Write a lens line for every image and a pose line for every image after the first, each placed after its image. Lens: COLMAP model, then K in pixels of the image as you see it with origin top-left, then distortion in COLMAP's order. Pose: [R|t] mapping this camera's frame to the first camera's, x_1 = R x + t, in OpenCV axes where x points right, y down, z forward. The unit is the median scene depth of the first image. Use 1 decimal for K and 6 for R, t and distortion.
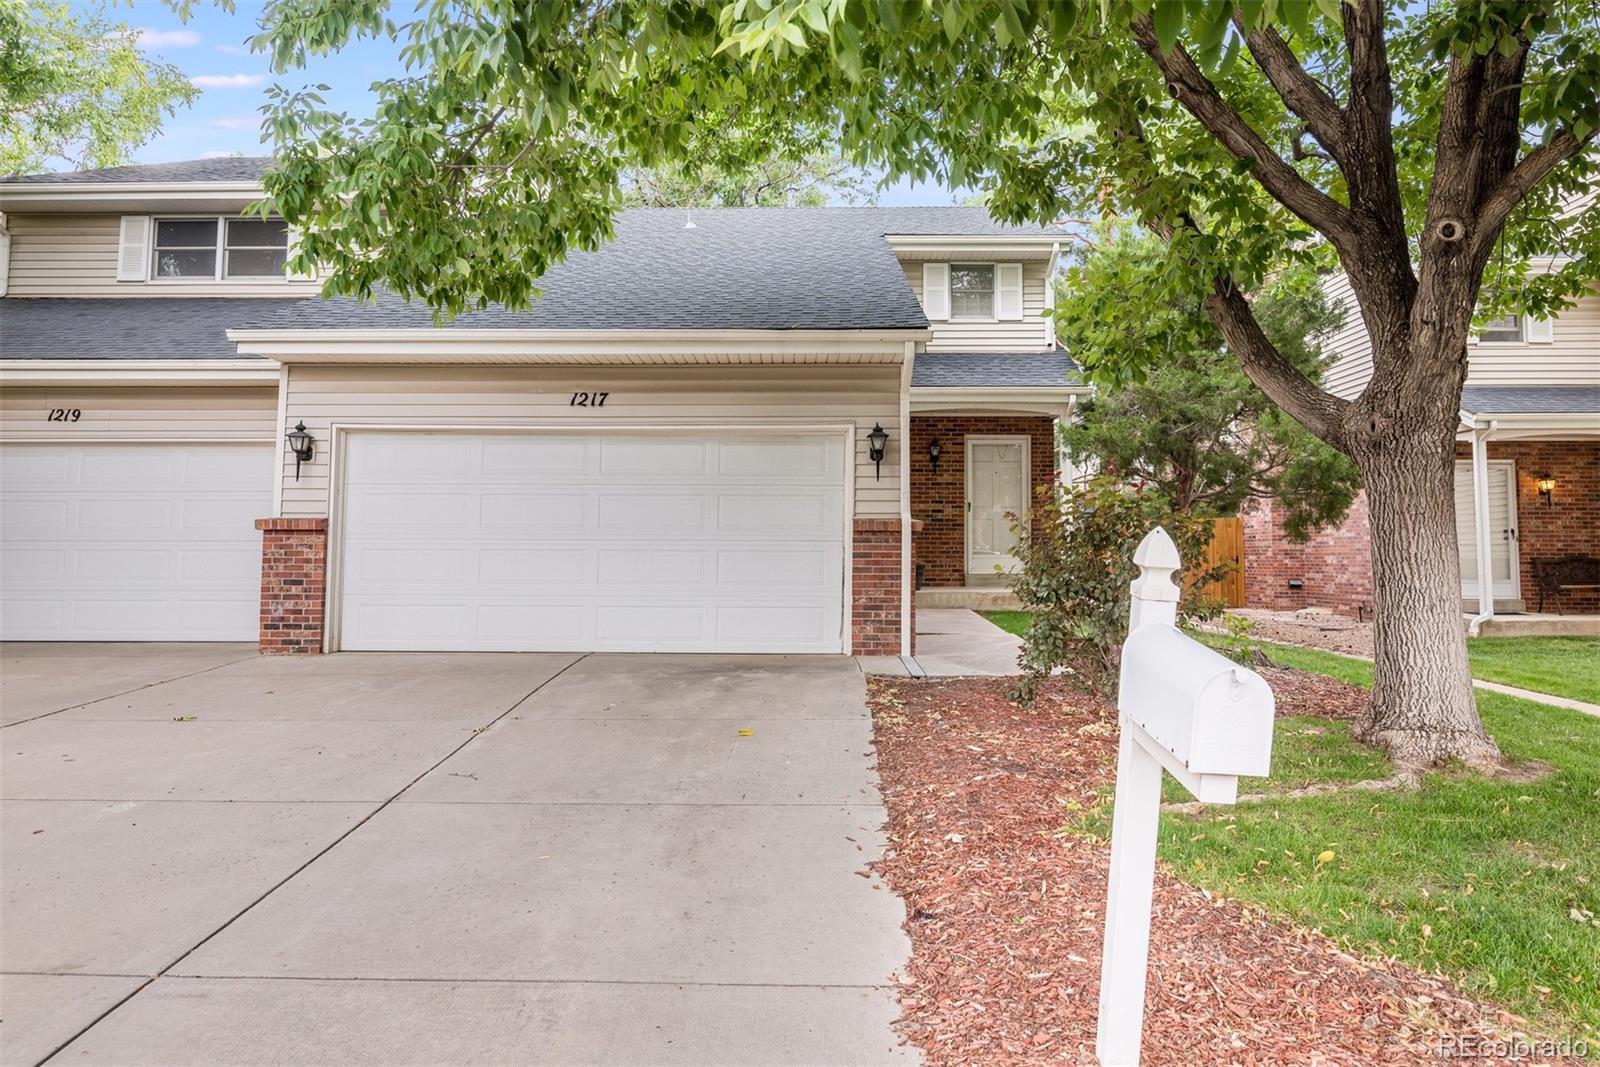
lens RADIAL K [[1067.6, 0, 835.3], [0, 1067.6, 497.2], [0, 0, 1]] dist [-0.003548, -0.002073]
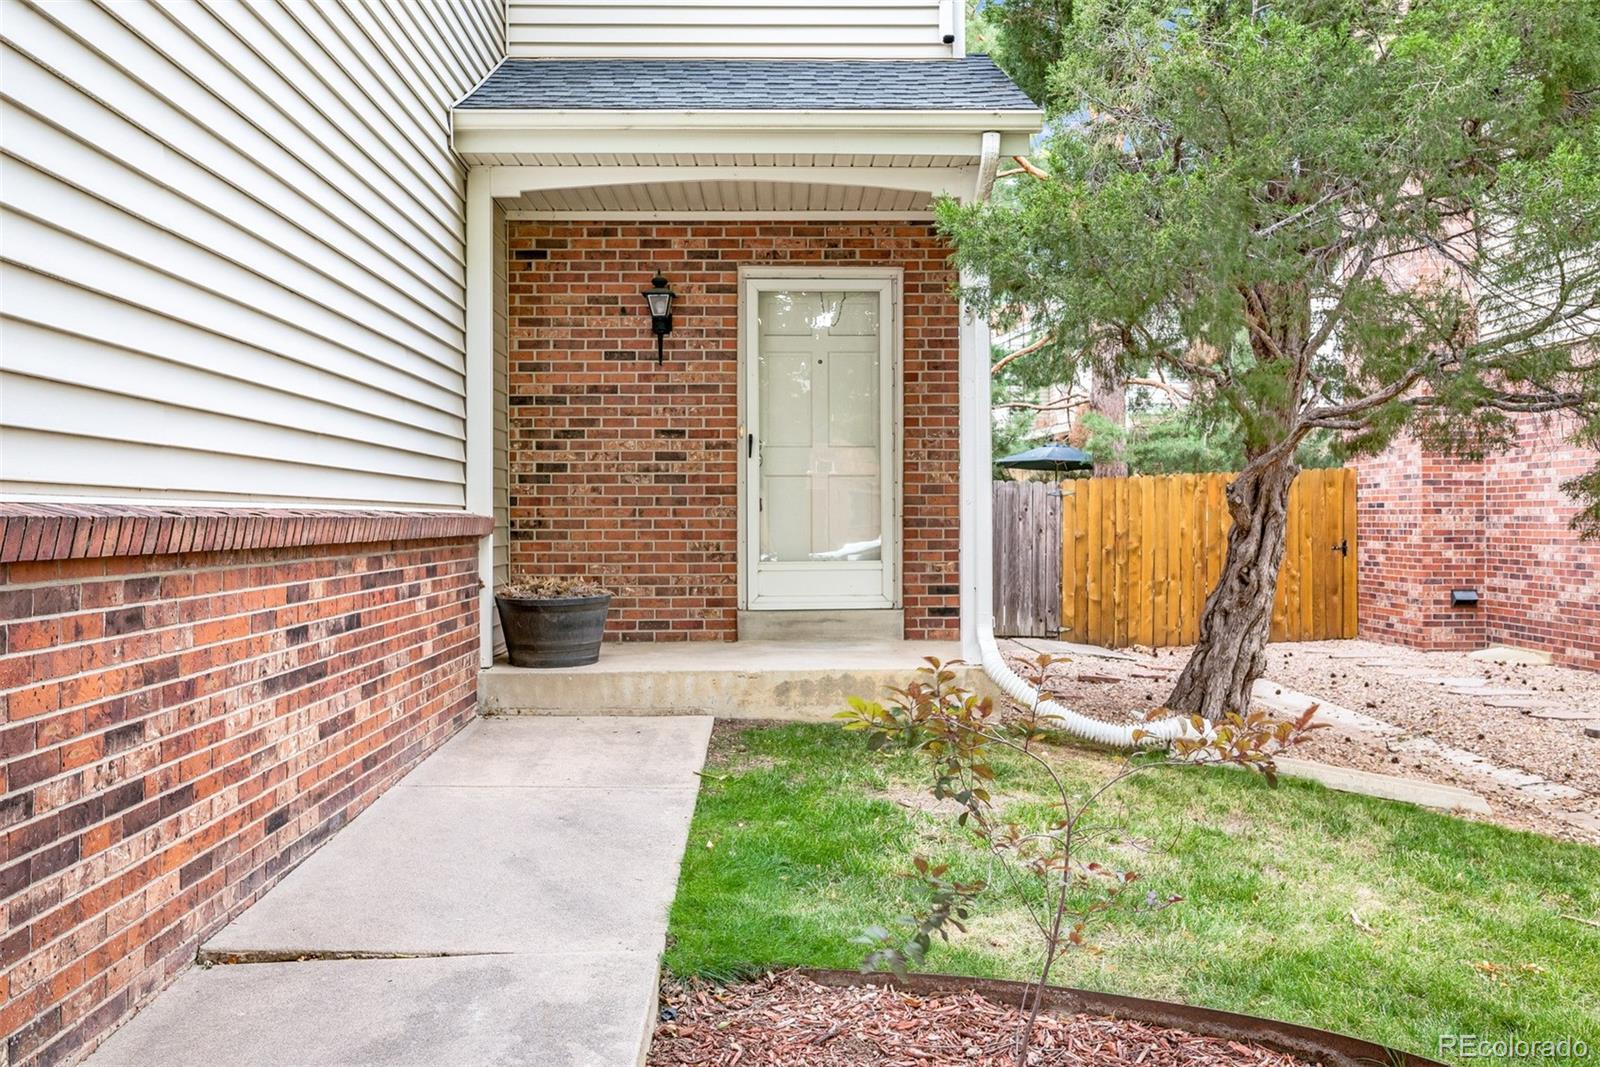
lens RADIAL K [[1355.4, 0, 811.9], [0, 1355.4, 537.3], [0, 0, 1]] dist [0.000404, -0.004964]
pose [[0.999554, -0.006877, 0.029050, 0.133362], [0.004875, 0.997645, 0.068419, 0.008748], [-0.029452, -0.068247, 0.997234, 0.480538]]
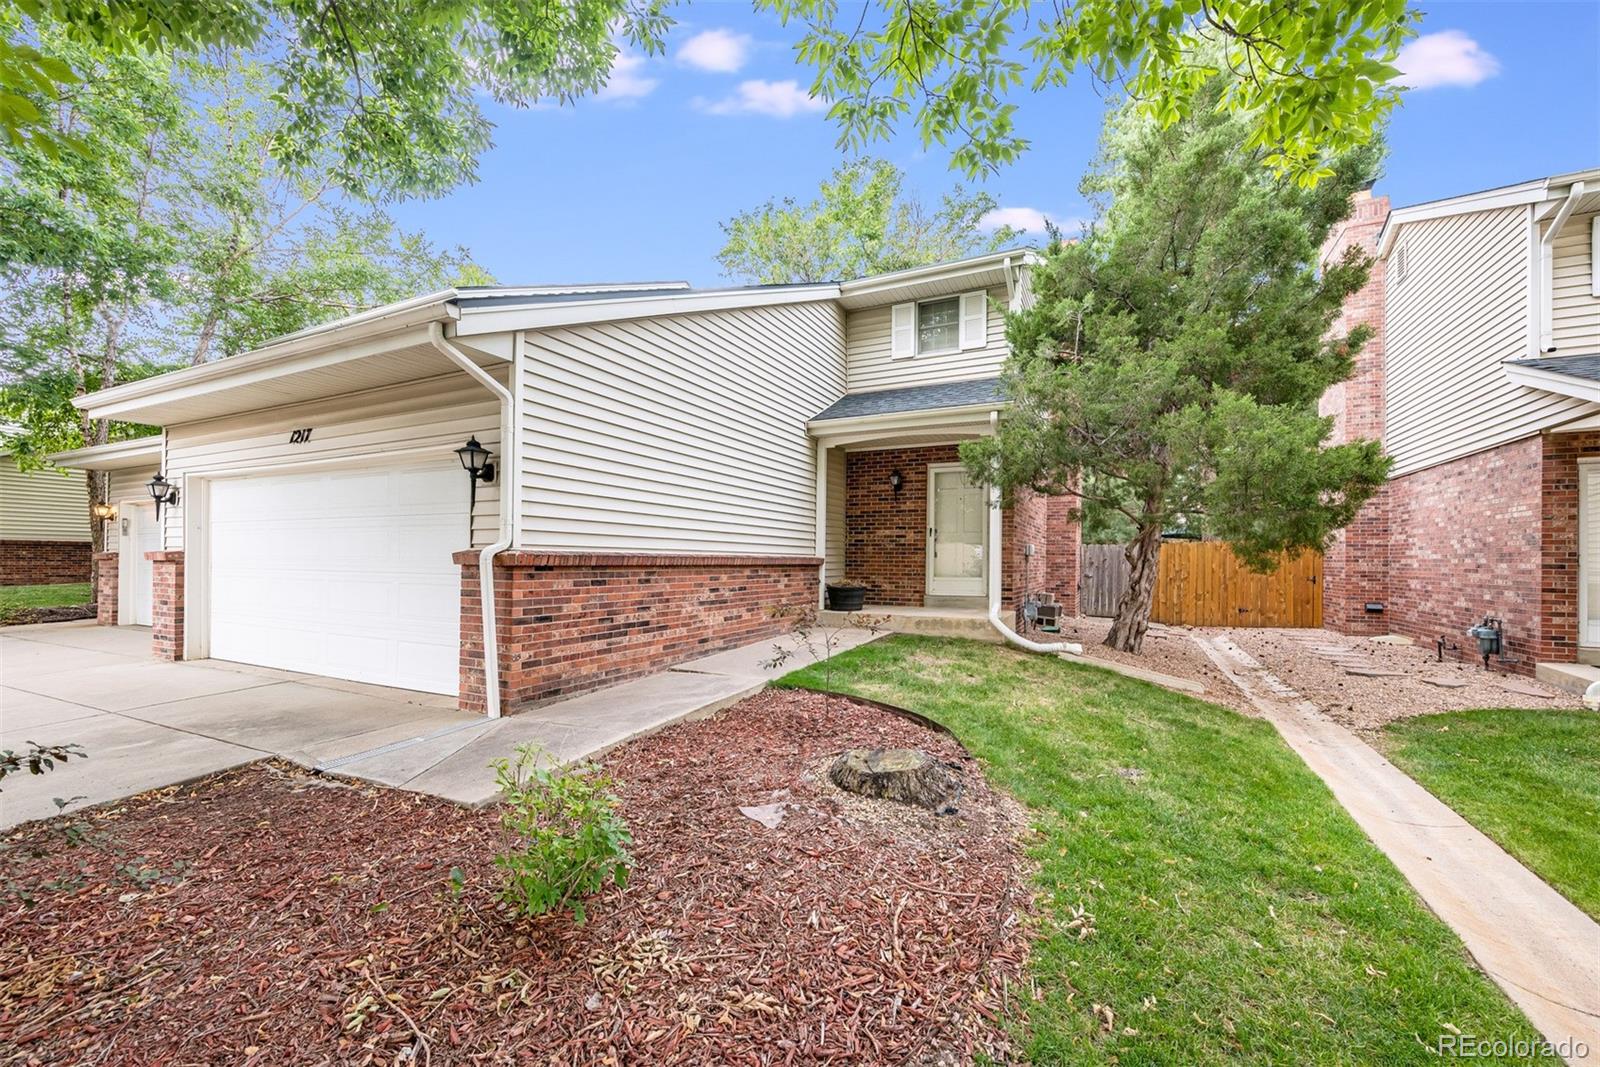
lens RADIAL K [[625.1, 0, 819.3], [0, 625.1, 564.9], [0, 0, 1]] dist [-0.003061, 0.000137]
pose [[0.905634, 0.006893, -0.424005, 0.287847], [0.018135, 0.998324, 0.054965, 0.005477], [0.423673, -0.057468, 0.903990, 0.388215]]
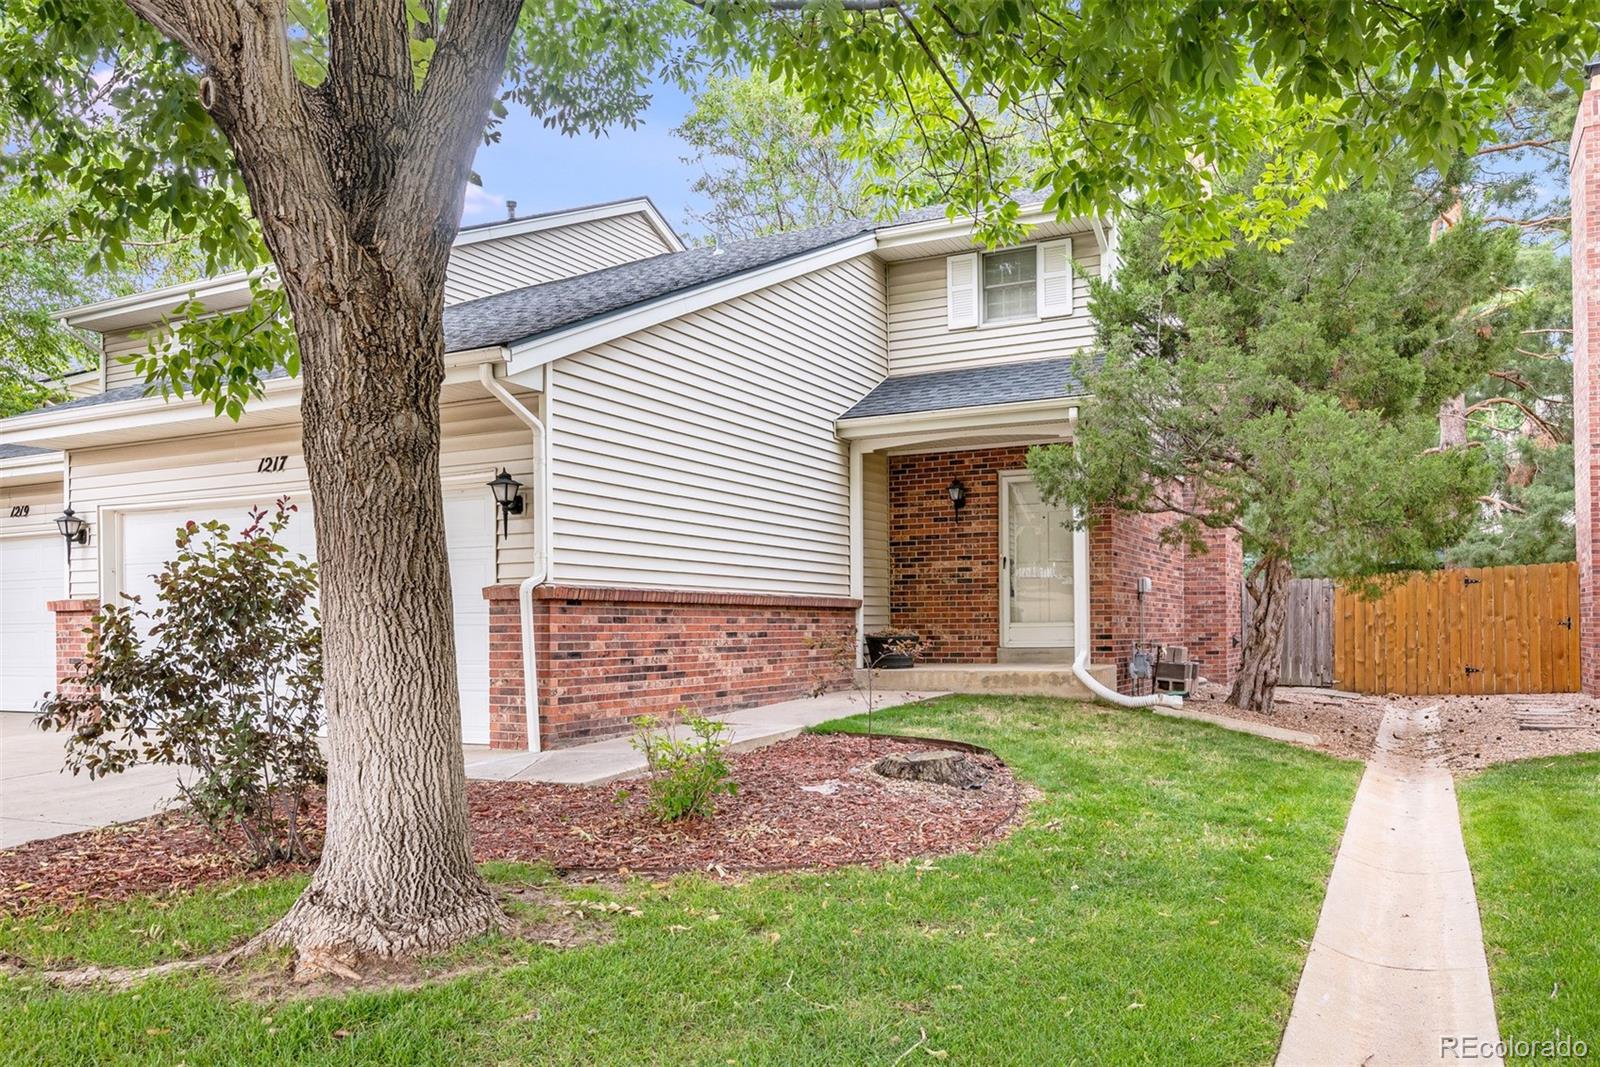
lens RADIAL K [[1162.9, 0, 850.8], [0, 1162.9, 632.6], [0, 0, 1]] dist [-0.005931, -0.002807]
pose [[0.906421, -0.010323, -0.422249, 0.383309], [0.035976, 0.997955, 0.052829, 0.011183], [0.420840, -0.063076, 0.904939, 0.171554]]
